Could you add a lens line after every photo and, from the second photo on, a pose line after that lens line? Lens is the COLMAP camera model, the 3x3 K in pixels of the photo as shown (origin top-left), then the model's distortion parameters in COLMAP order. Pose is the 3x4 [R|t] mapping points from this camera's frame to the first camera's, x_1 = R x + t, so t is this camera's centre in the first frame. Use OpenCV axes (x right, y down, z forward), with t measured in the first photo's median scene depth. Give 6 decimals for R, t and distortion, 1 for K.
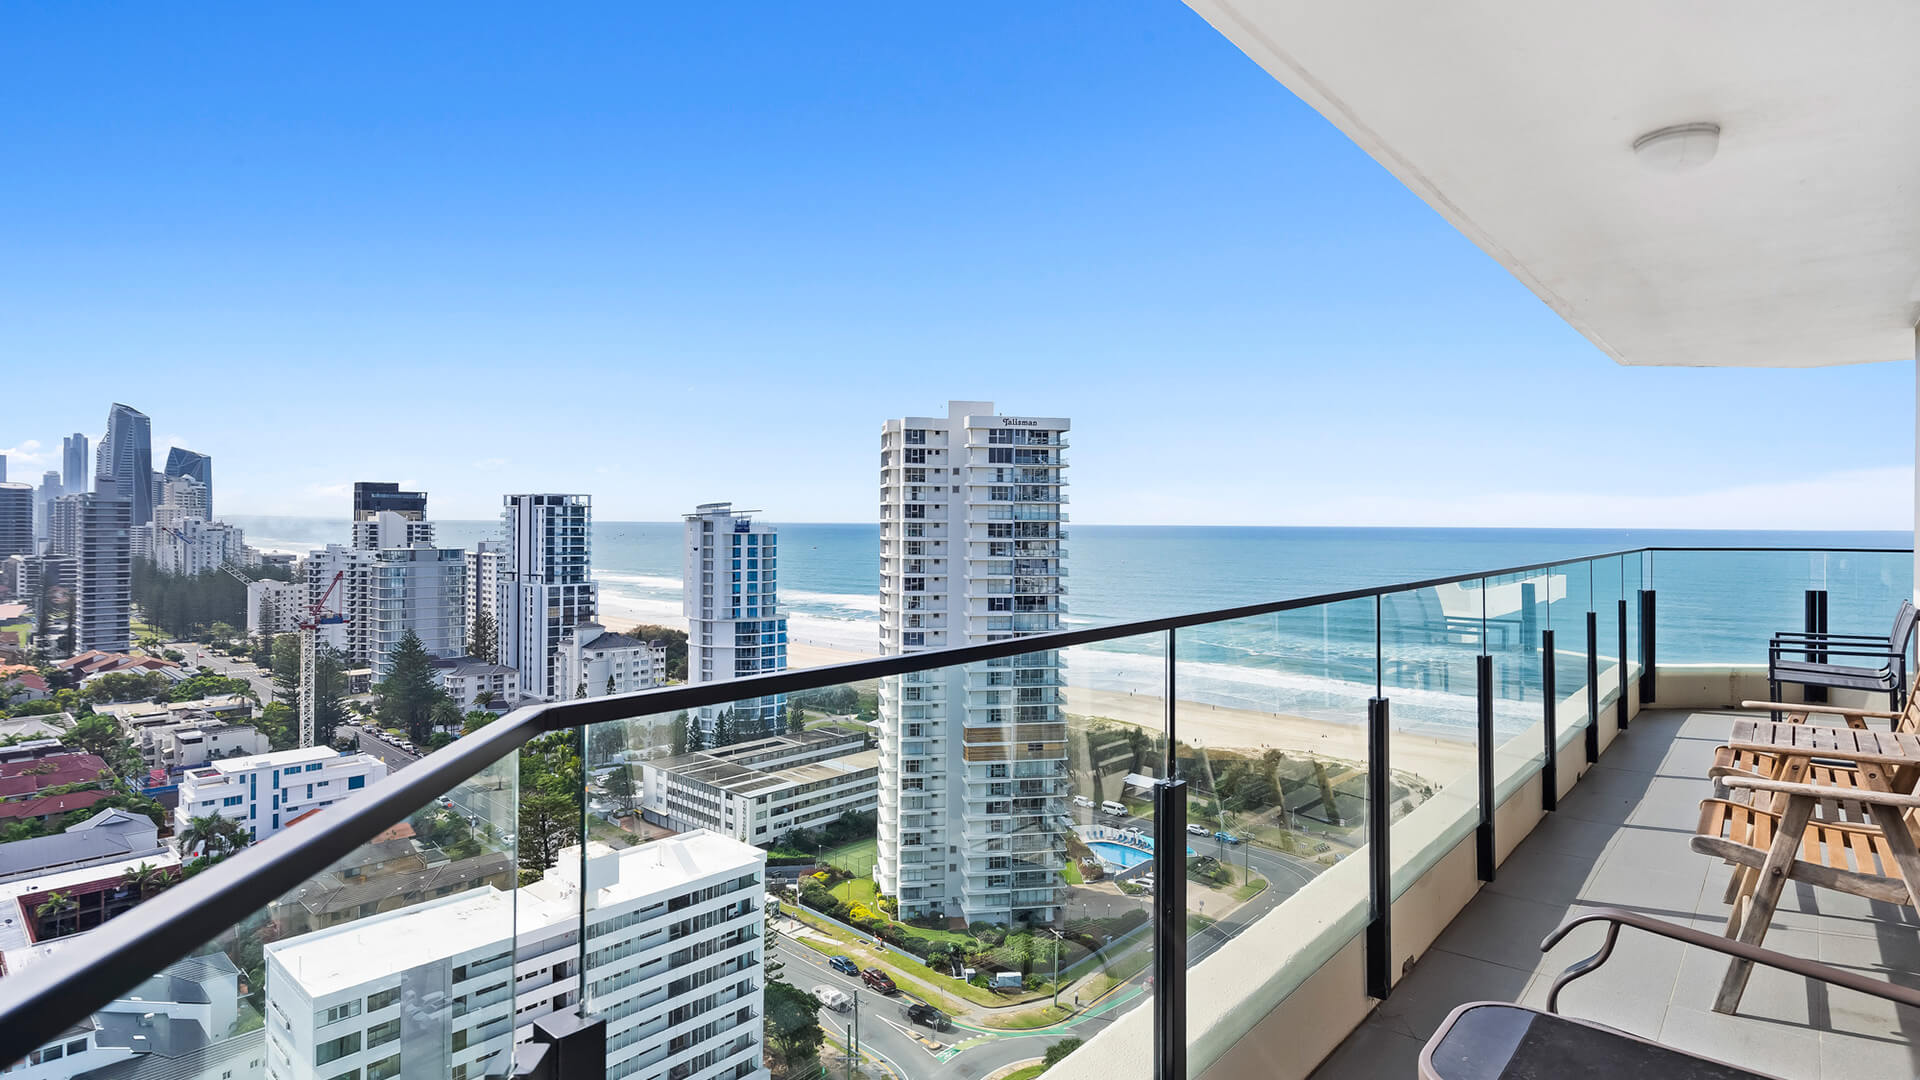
lens RADIAL K [[1023.3, 0, 956.7], [0, 1023.3, 529.0], [0, 0, 1]] dist [0.004212, 0.002732]
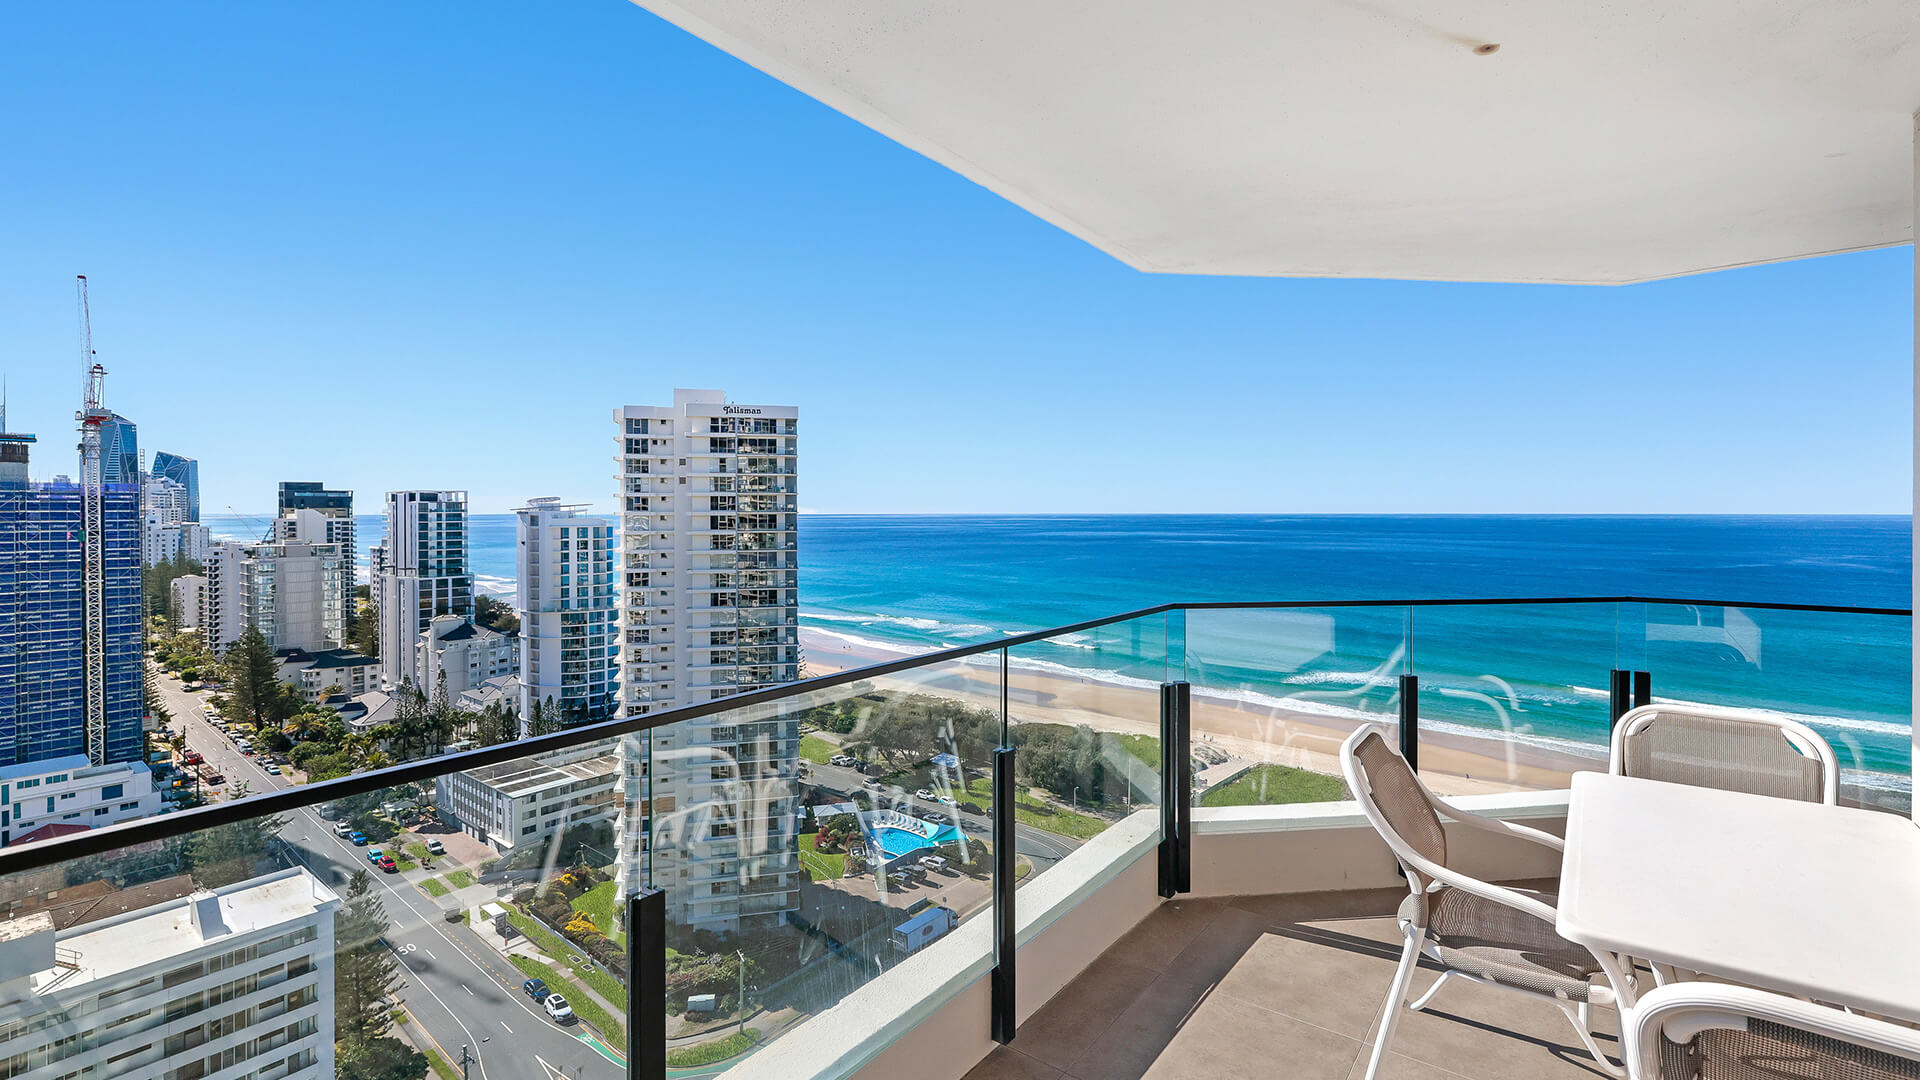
lens RADIAL K [[869.7, 0, 979.7], [0, 869.7, 518.1], [0, 0, 1]] dist [-0.001918, 0.001280]
pose [[0.998091, -0.014467, 0.060048, 0.194192], [0.014303, 0.999893, 0.003166, -0.001846], [-0.060088, -0.002301, 0.998190, 0.141305]]
